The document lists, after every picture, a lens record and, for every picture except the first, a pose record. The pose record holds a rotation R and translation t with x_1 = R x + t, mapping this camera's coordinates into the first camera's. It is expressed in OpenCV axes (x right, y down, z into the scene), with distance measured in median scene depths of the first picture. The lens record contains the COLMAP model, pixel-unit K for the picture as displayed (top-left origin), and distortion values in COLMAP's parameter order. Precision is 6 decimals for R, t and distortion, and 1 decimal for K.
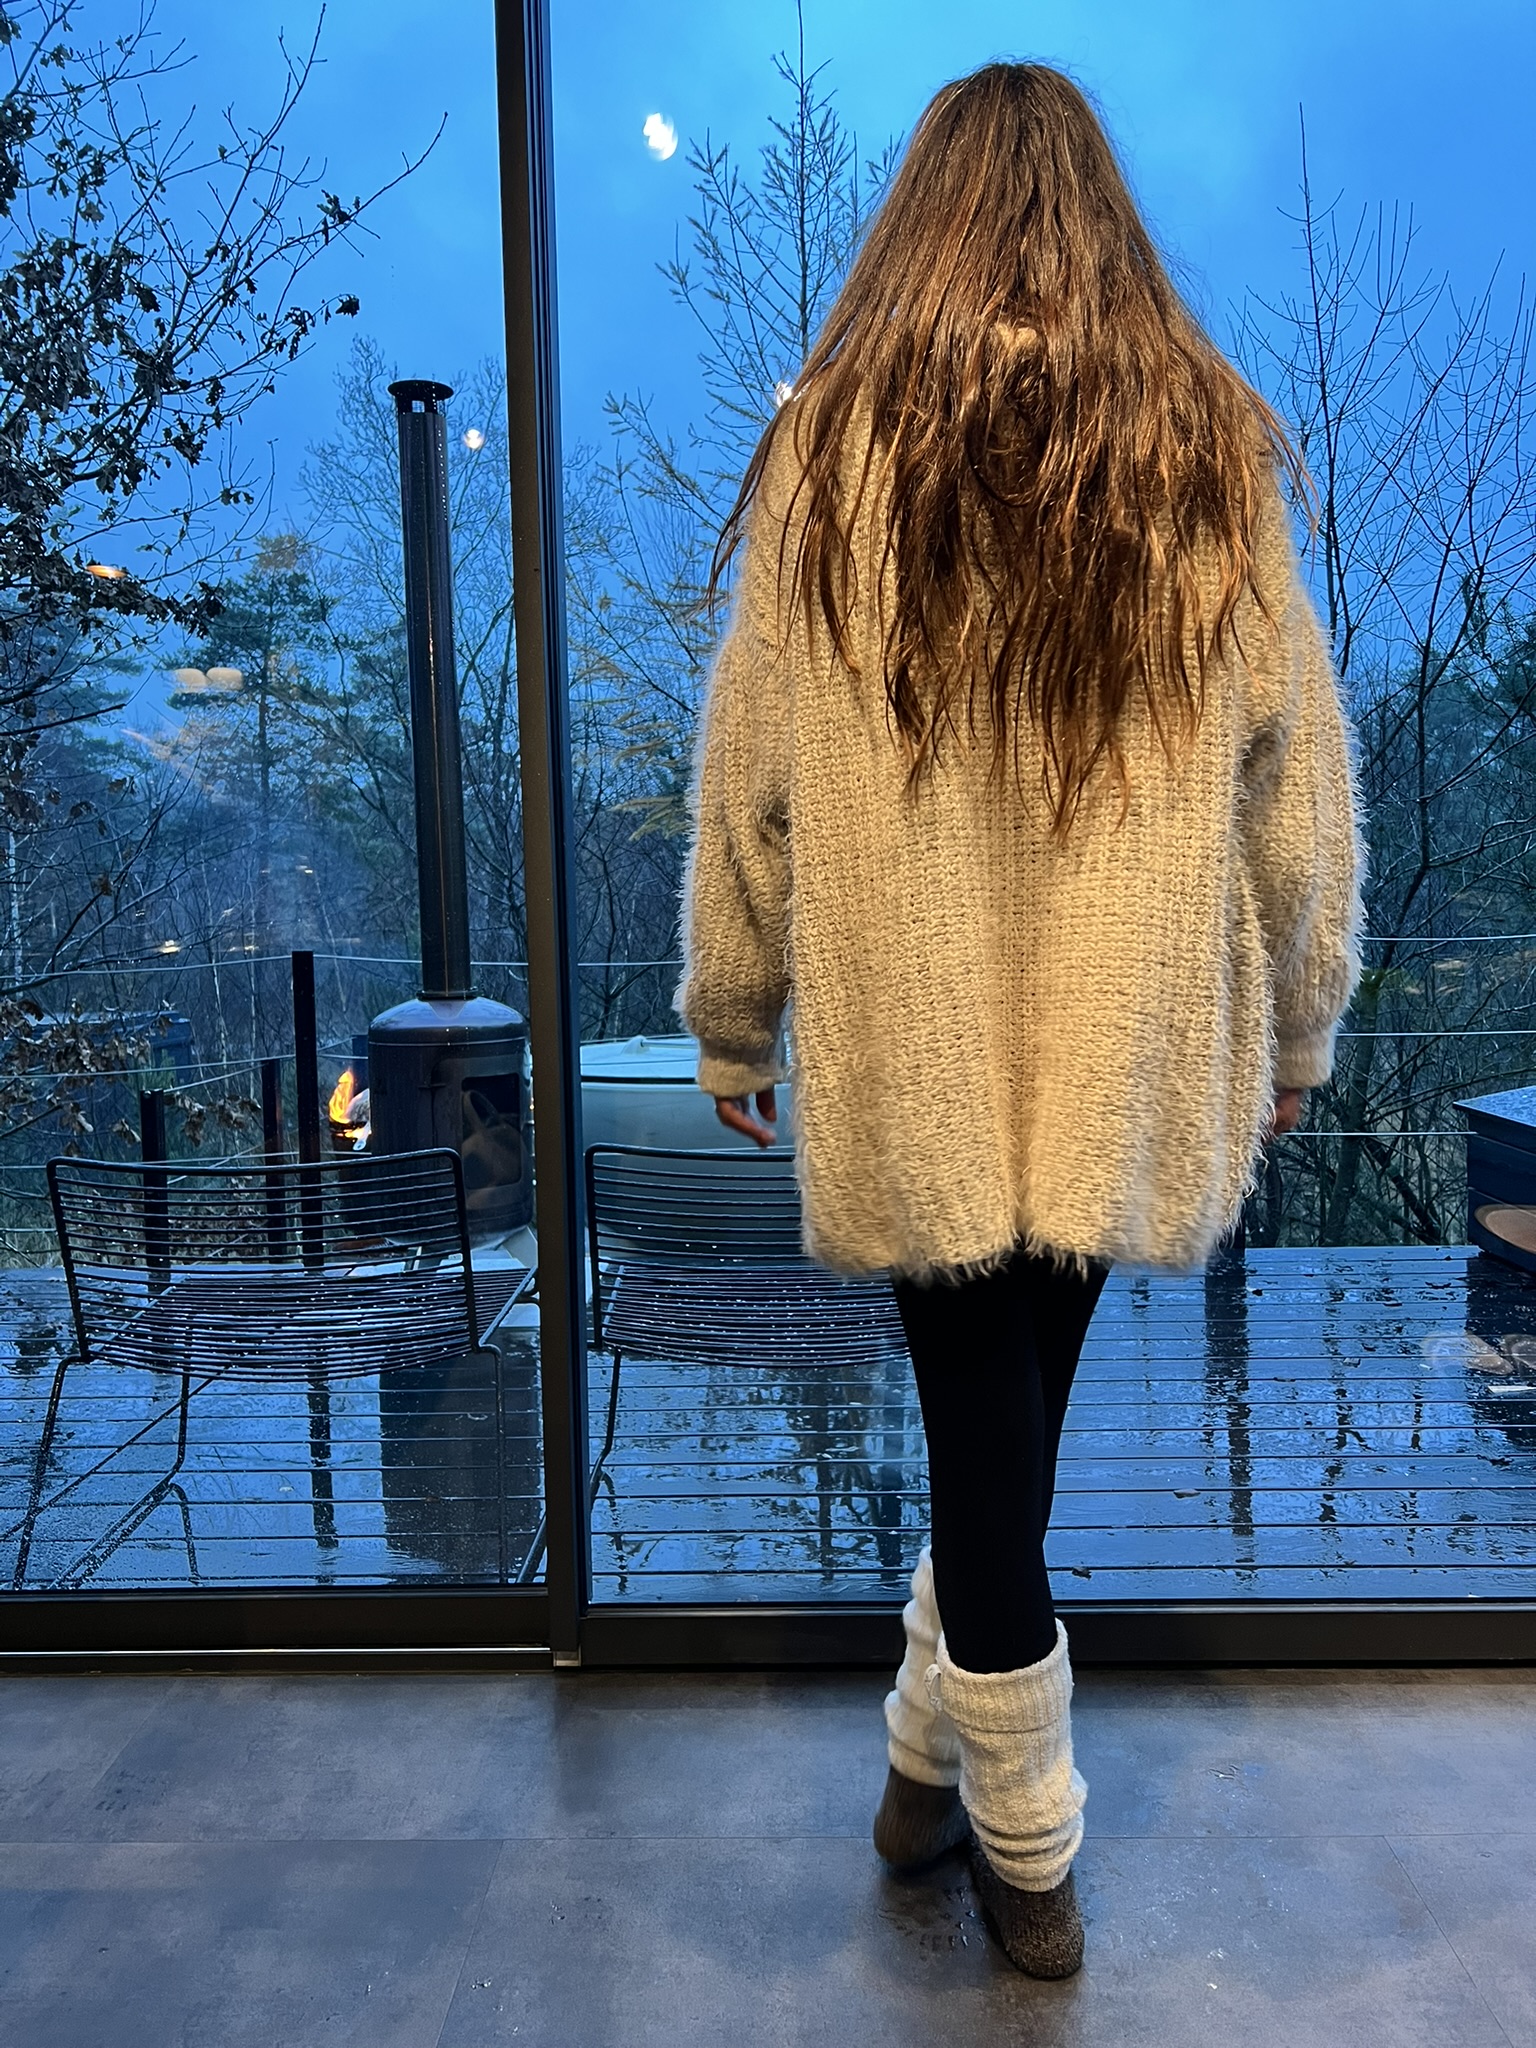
lens RADIAL K [[1539.7, 0, 774.3], [0, 1539.7, 1033.9], [0, 0, 1]] dist [0.003570, -0.035288]
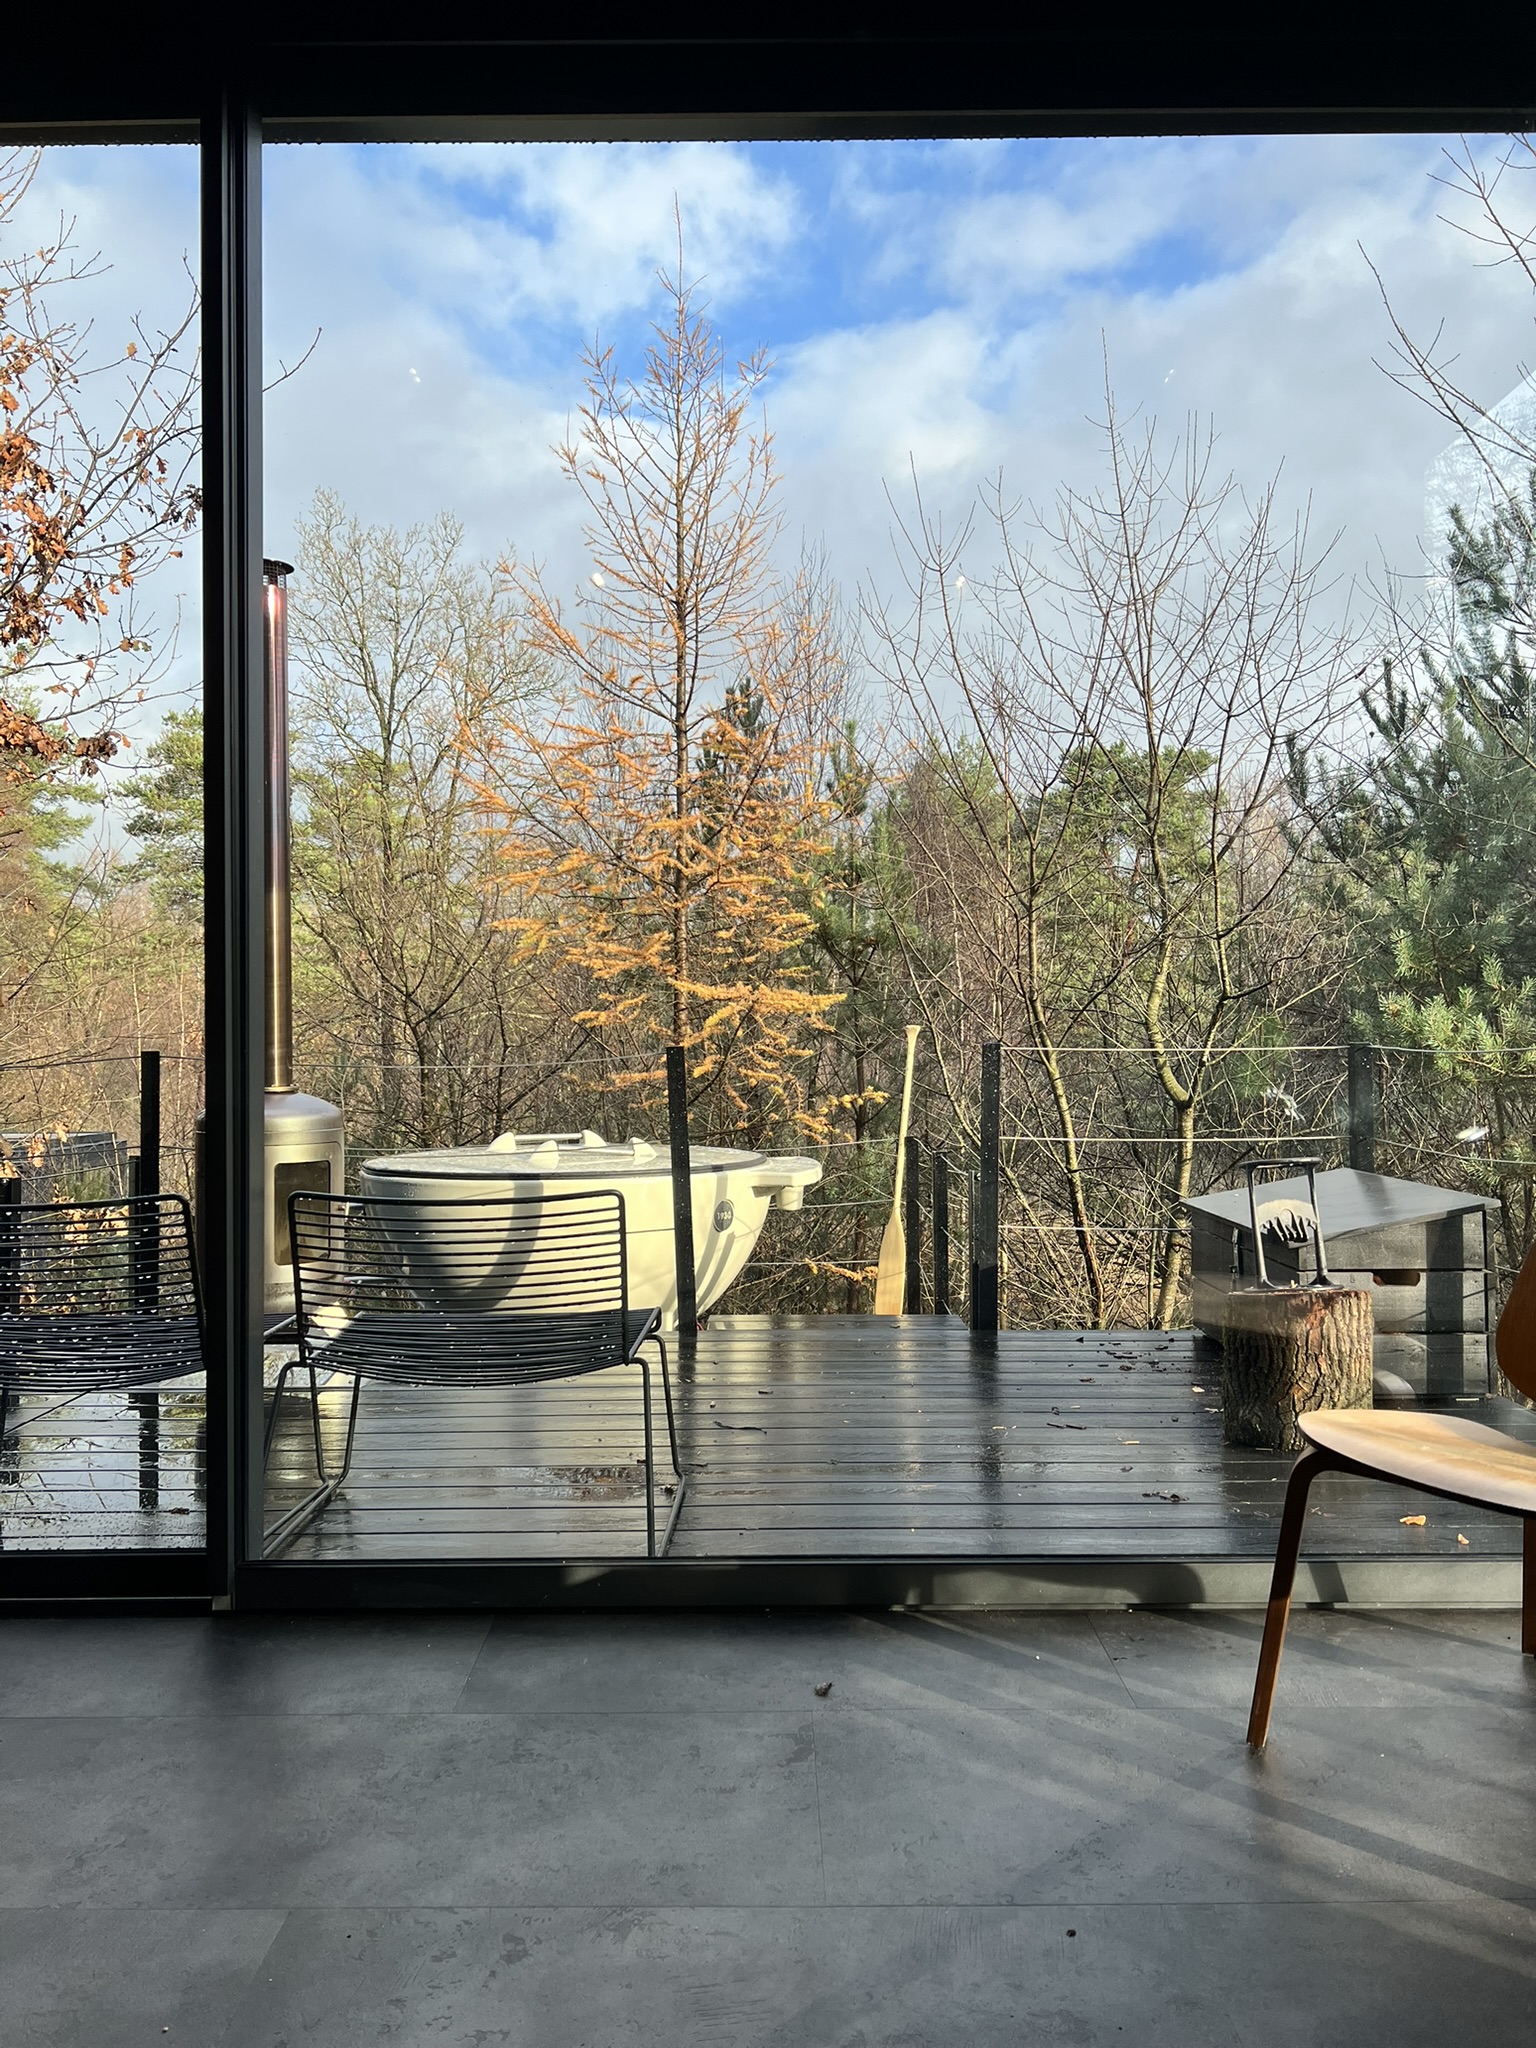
lens RADIAL K [[1569.0, 0, 769.5], [0, 1569.0, 990.2], [0, 0, 1]] dist [0.004332, 0.006111]
pose [[0.999744, 0.013961, 0.017801, 0.080275], [-0.011783, 0.993052, -0.117083, 0.019712], [-0.019312, 0.116843, 0.992963, -0.088828]]
